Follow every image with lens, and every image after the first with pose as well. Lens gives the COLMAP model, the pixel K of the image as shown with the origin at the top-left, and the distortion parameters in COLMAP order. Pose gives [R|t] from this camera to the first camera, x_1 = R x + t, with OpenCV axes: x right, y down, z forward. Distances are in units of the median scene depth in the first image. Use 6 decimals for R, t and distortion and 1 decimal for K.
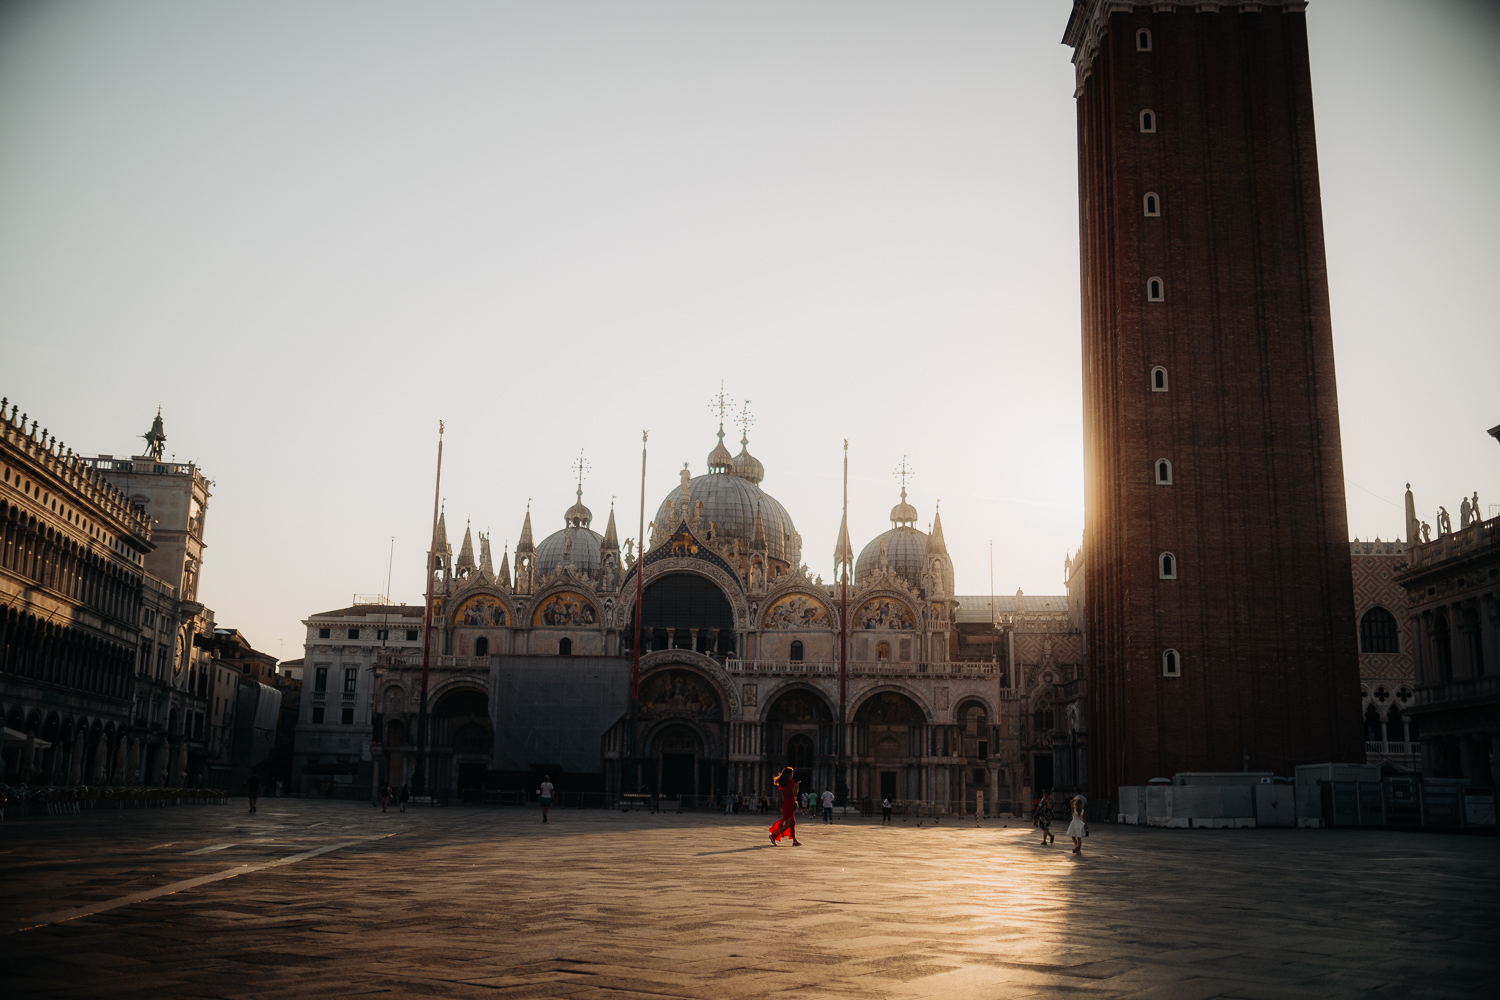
lens RADIAL K [[1446.7, 0, 750.0], [0, 1446.7, 500.0], [0, 0, 1]] dist [-0.055092, 0.018344]
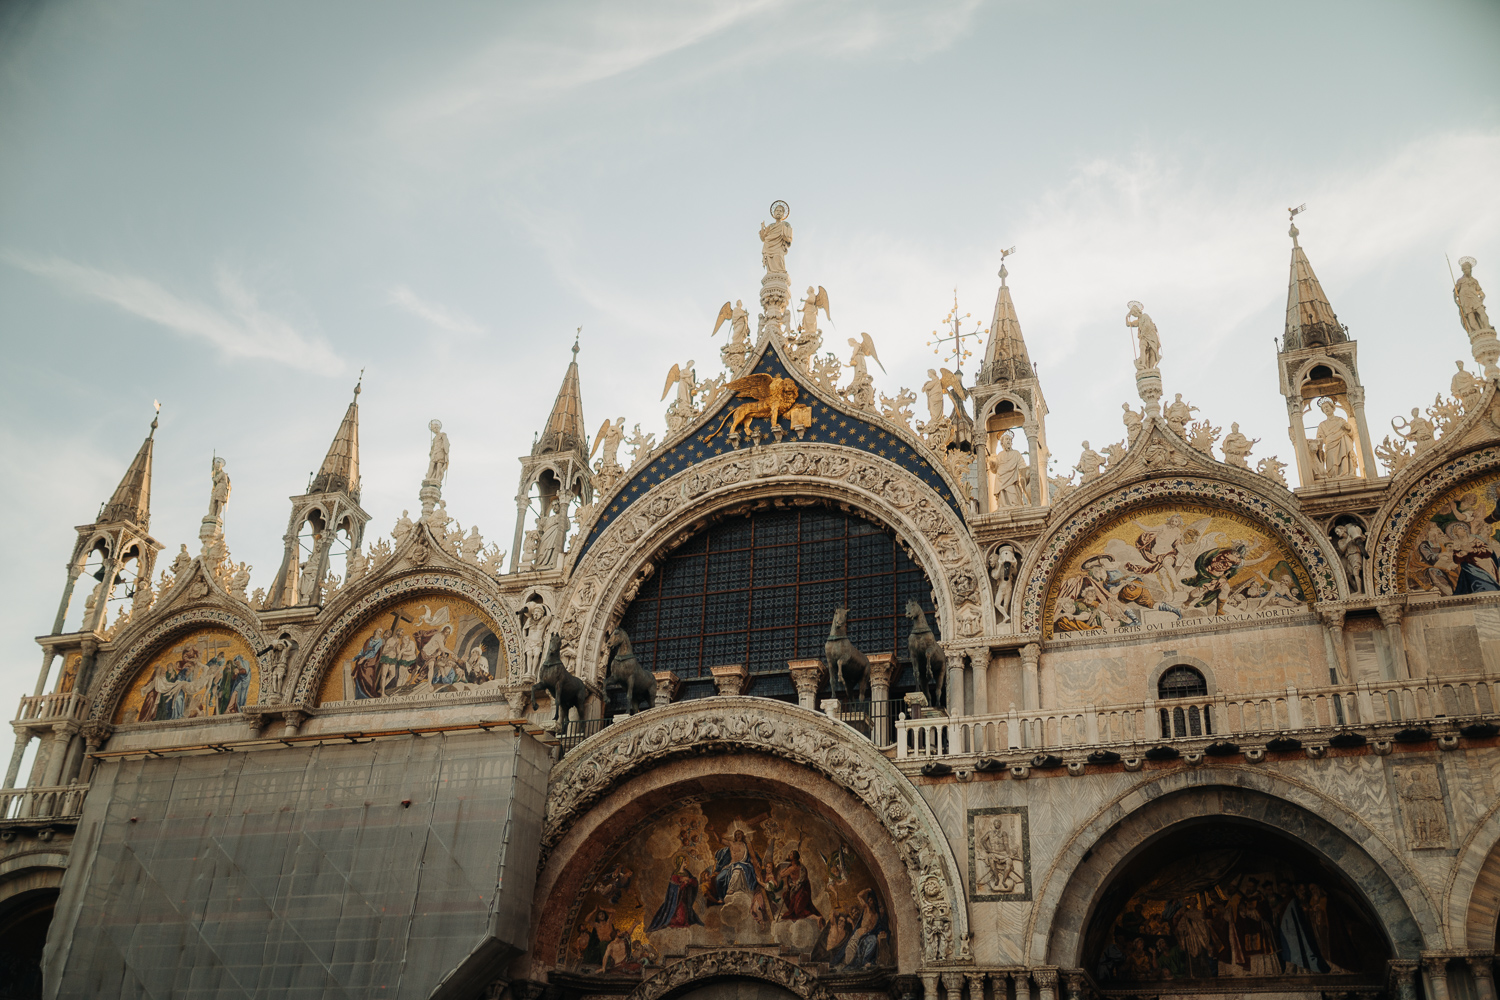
lens RADIAL K [[1431.3, 0, 750.0], [0, 1431.3, 500.0], [0, 0, 1]] dist [0.001221, 0.011244]
pose [[0.967185, -0.102828, -0.232333, 0.020493], [0.026999, 0.950858, -0.308448, 0.146889], [0.252633, 0.292054, 0.922432, 0.732999]]
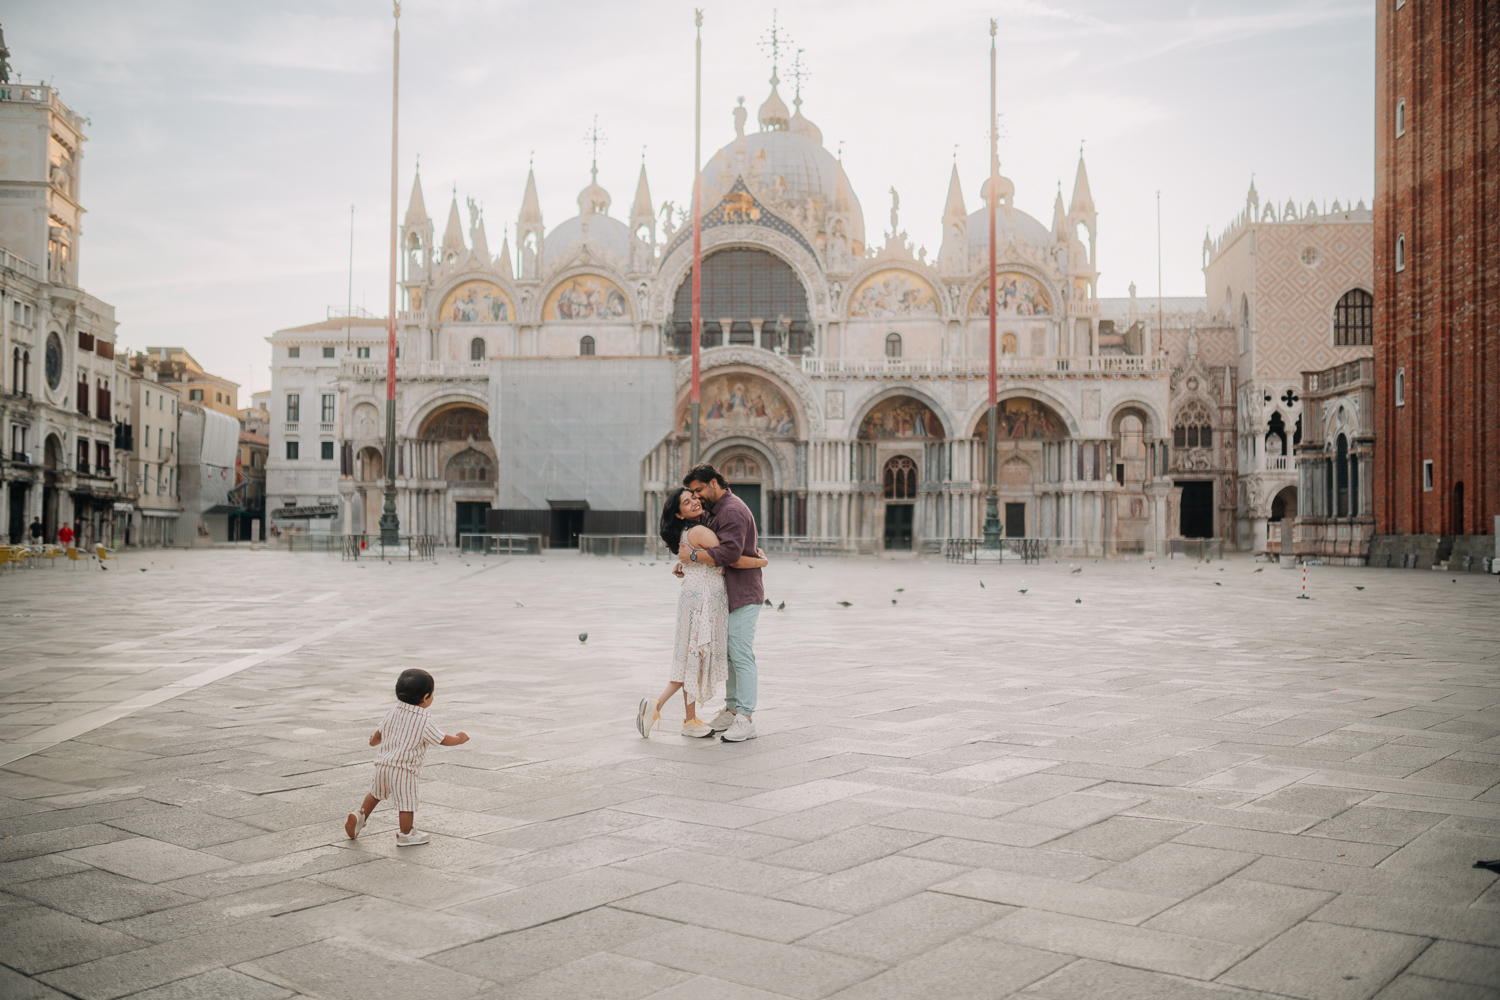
lens RADIAL K [[1446.7, 0, 750.0], [0, 1446.7, 500.0], [0, 0, 1]] dist [-0.055092, 0.018344]
pose [[0.999814, -0.016927, -0.009226, -0.037187], [0.018304, 0.983740, 0.178662, 0.047058], [0.006052, -0.178797, 0.983867, 0.241651]]
